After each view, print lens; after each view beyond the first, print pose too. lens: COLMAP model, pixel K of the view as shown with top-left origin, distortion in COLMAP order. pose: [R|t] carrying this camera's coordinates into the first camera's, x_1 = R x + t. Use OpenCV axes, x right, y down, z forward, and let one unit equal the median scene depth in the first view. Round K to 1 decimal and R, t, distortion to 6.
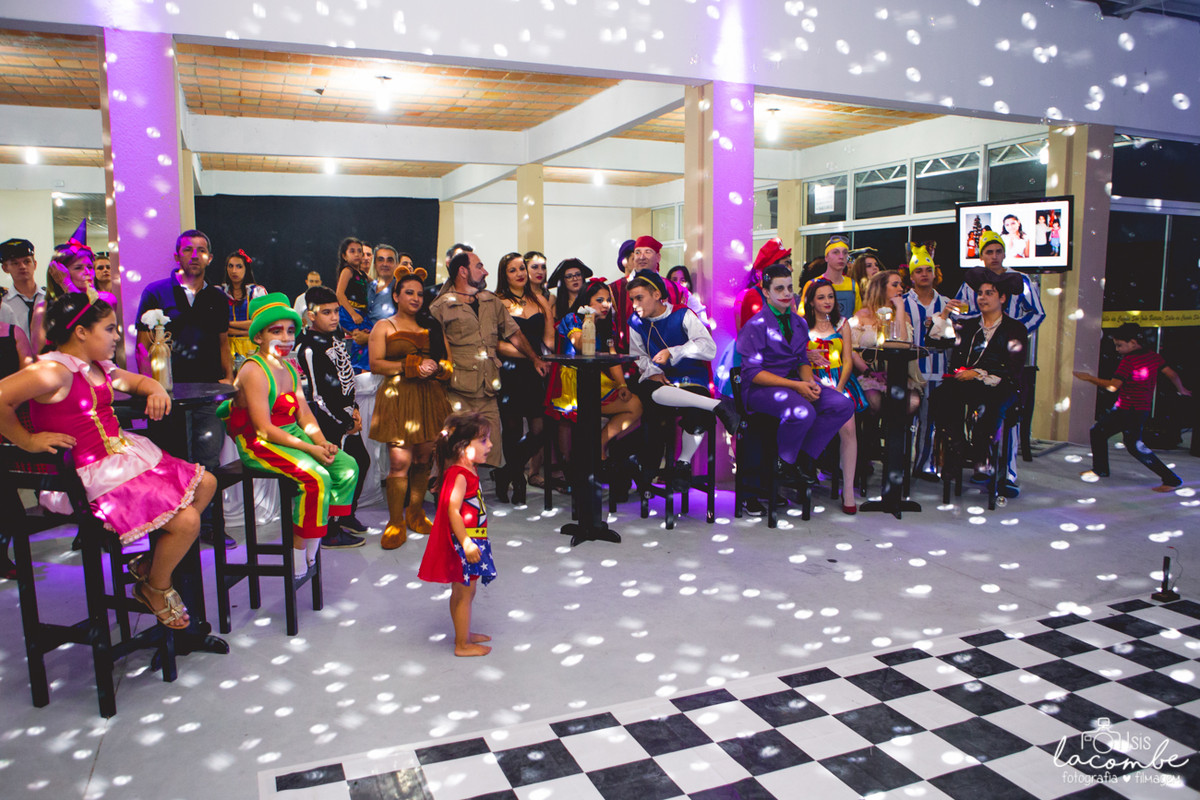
lens RADIAL K [[881.1, 0, 600.0], [0, 881.1, 400.0], [0, 0, 1]] dist [-0.118680, 0.080028]
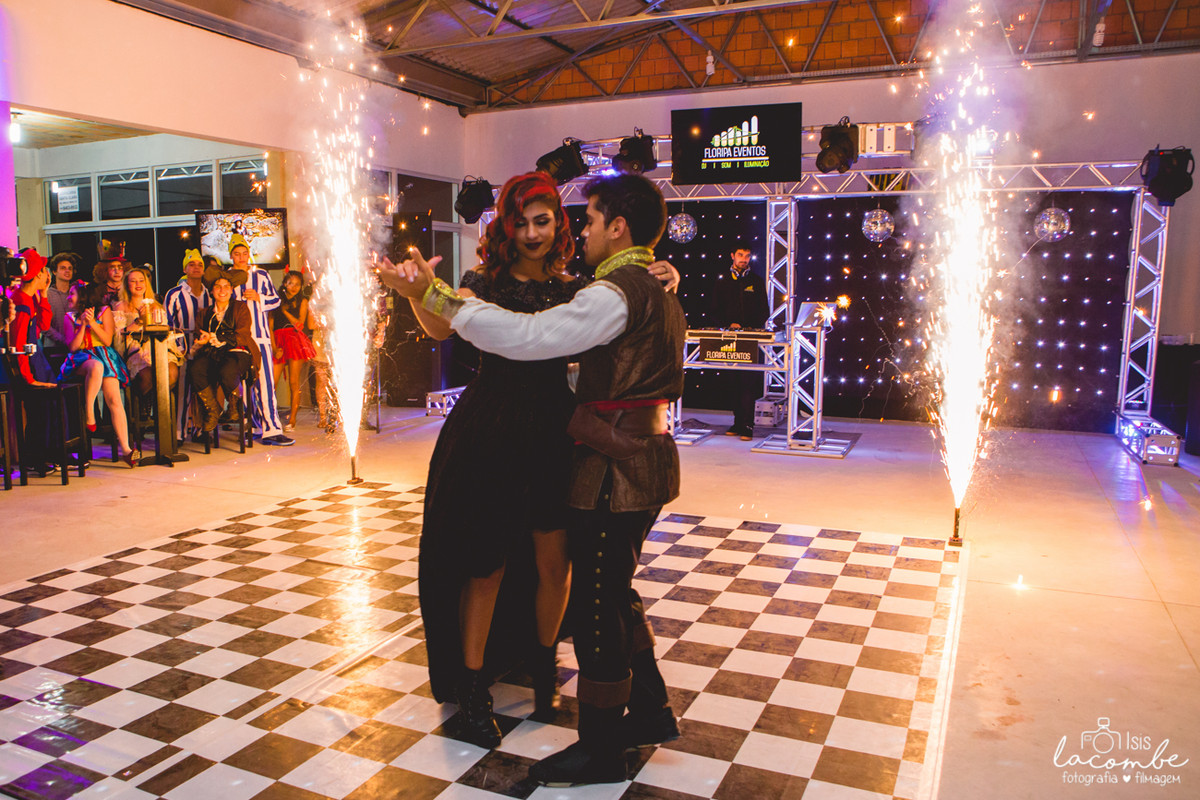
lens RADIAL K [[954.3, 0, 535.8], [0, 954.3, 394.1], [0, 0, 1]] dist [-0.134194, 0.109493]
pose [[0.747020, -0.077346, 0.660287, -0.073887], [0.086461, 0.996077, 0.018862, 0.026474], [-0.659155, 0.042998, 0.750777, -0.183697]]
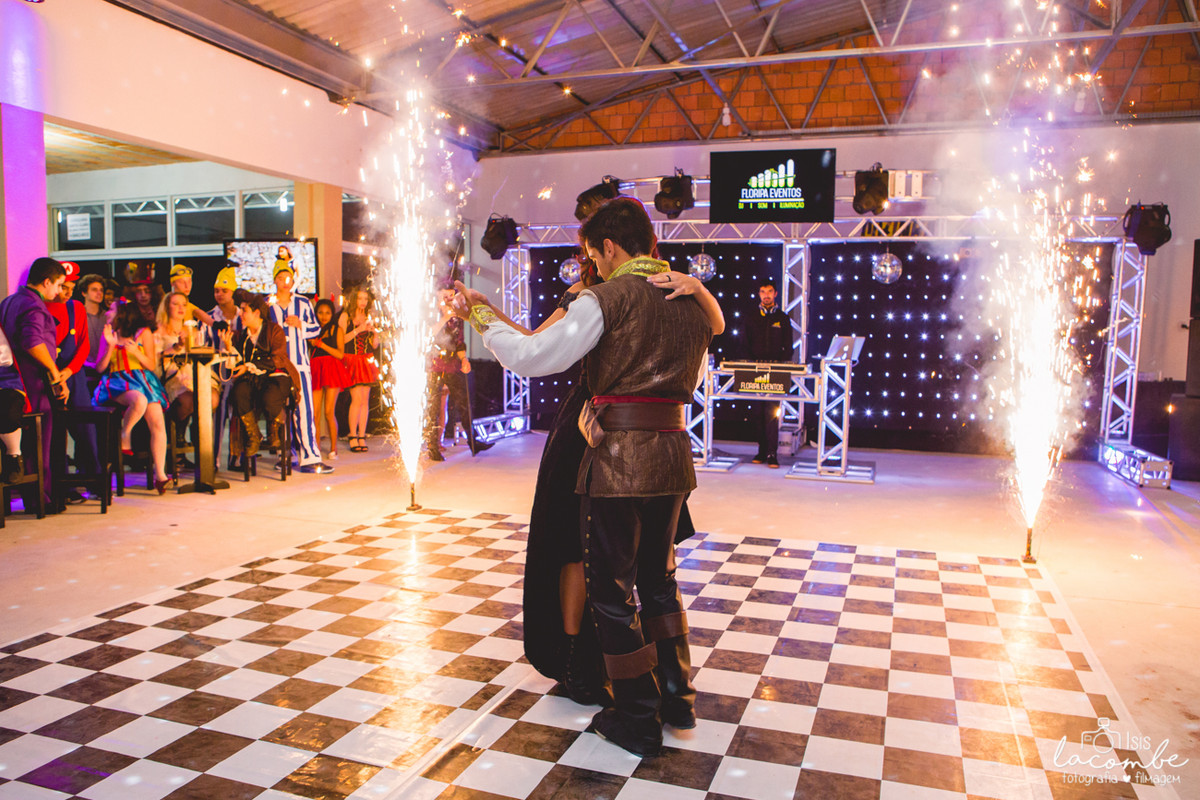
lens RADIAL K [[881.1, 0, 600.0], [0, 881.1, 400.0], [0, 0, 1]] dist [-0.118680, 0.080028]
pose [[0.664809, -0.047090, 0.745527, -0.094440], [0.080064, 0.996754, -0.008437, 0.029919], [-0.742710, 0.065299, 0.666422, -0.105204]]
